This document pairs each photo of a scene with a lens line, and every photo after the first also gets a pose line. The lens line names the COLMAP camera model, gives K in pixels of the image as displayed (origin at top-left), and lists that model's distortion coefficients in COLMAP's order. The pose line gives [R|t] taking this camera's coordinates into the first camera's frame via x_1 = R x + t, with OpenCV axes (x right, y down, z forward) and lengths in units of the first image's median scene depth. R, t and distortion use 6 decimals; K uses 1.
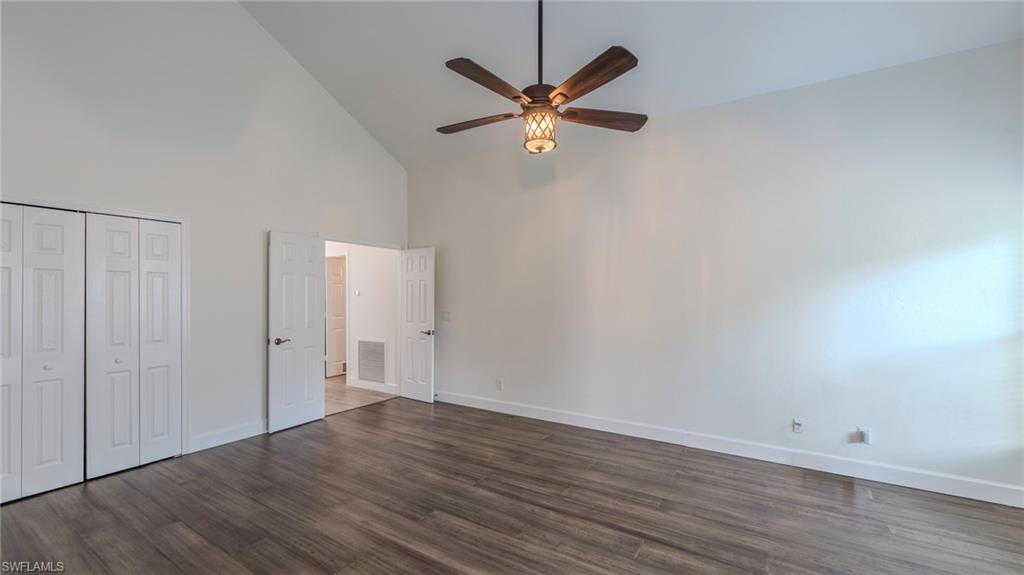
lens RADIAL K [[412.0, 0, 510.6], [0, 412.0, 294.4], [0, 0, 1]] dist [0.000525, 0.000133]
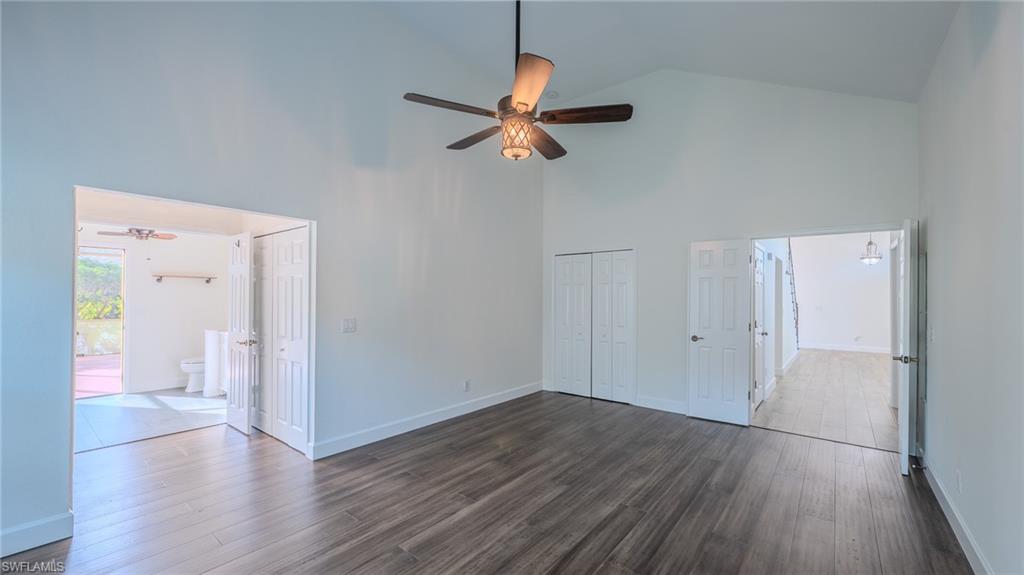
lens RADIAL K [[412.0, 0, 510.6], [0, 412.0, 294.4], [0, 0, 1]] dist [0.000525, 0.000133]
pose [[-0.120291, -0.007894, -0.992707, 0.987366], [-0.004315, 0.999963, -0.007429, 0.005695], [0.992729, 0.003389, -0.120321, 0.997528]]
